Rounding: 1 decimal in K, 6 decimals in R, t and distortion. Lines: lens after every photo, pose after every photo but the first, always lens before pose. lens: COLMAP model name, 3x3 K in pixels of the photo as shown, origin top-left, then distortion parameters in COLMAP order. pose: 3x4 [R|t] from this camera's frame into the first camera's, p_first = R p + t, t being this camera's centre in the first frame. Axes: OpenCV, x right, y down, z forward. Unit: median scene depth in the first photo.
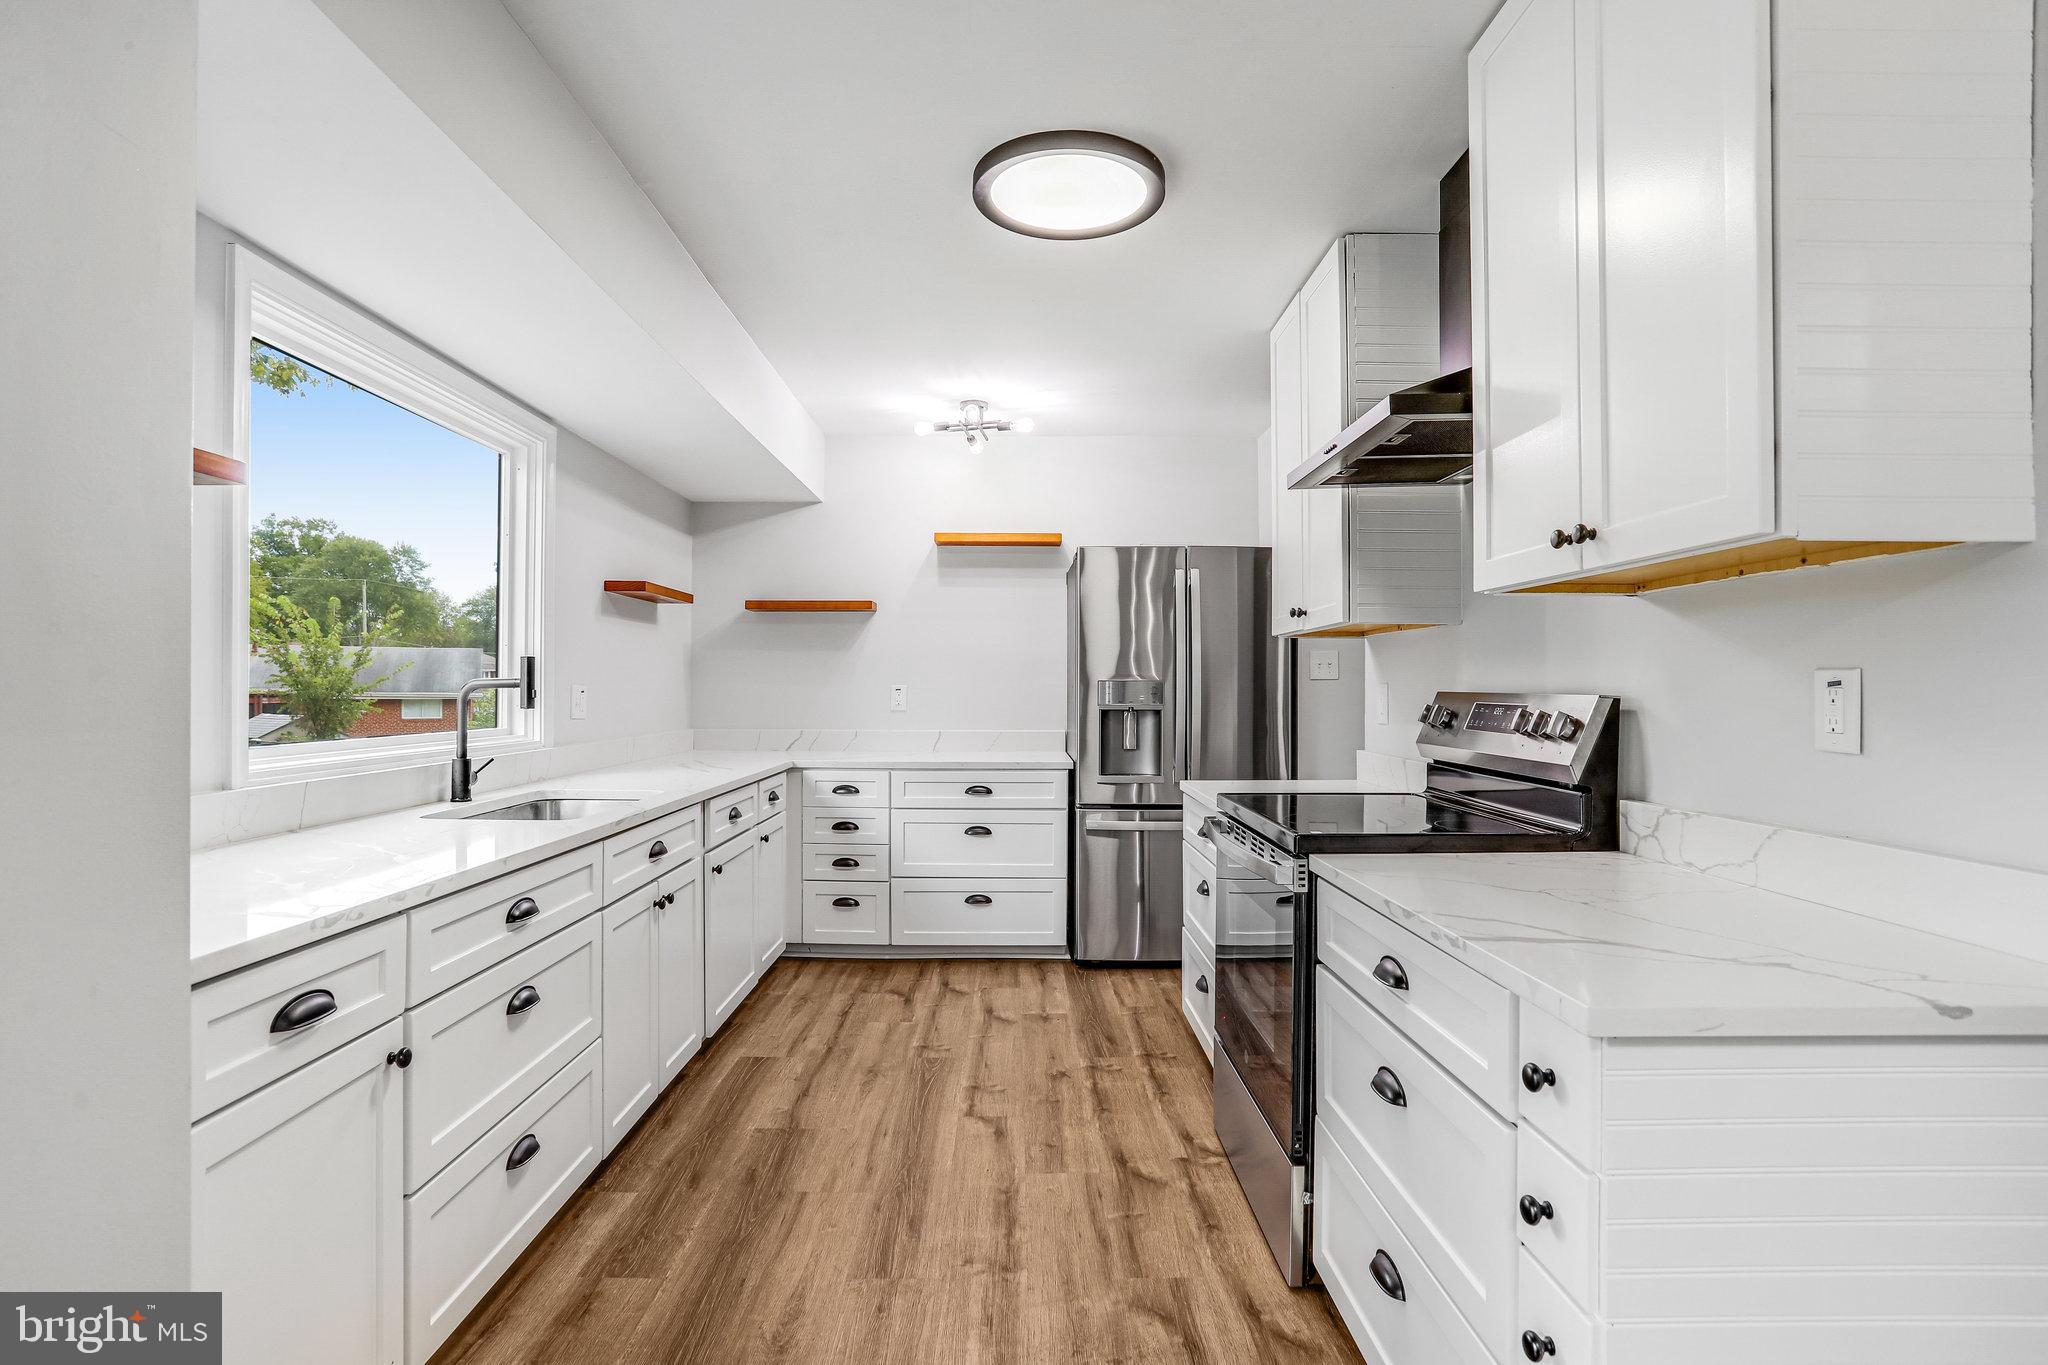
lens RADIAL K [[993.4, 0, 1028.3], [0, 993.4, 697.5], [0, 0, 1]] dist [-0.066181, 0.034991]
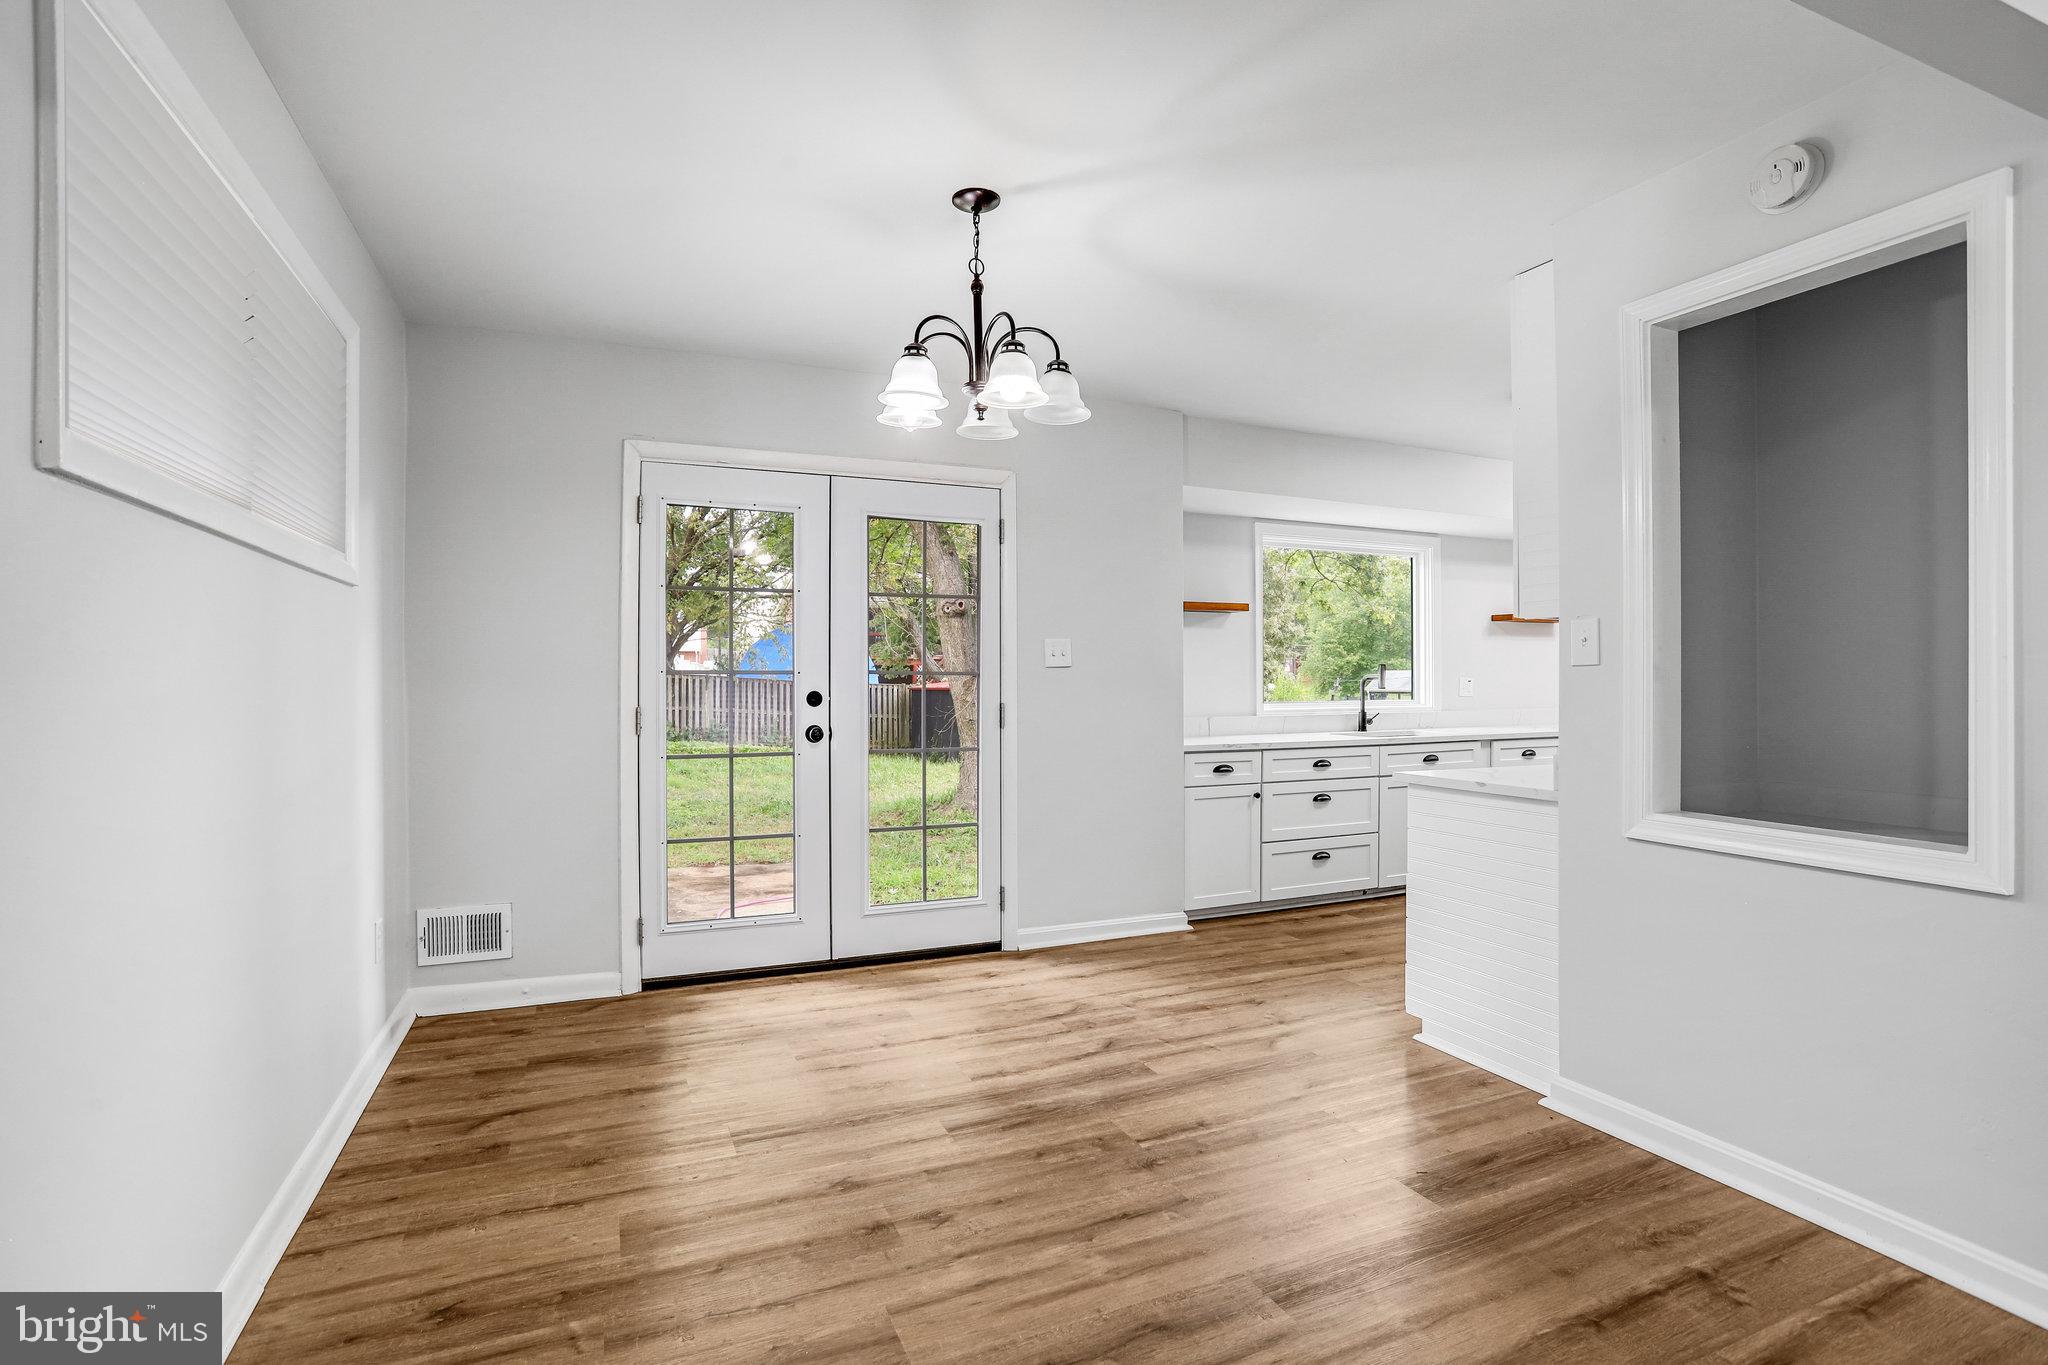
lens RADIAL K [[993.4, 0, 1028.3], [0, 993.4, 697.5], [0, 0, 1]] dist [-0.066181, 0.034991]
pose [[0.380302, 0.006477, -0.924840, 1.548420], [0.002100, 0.999967, 0.007866, 0.012979], [0.924860, -0.004933, 0.380276, -0.702337]]
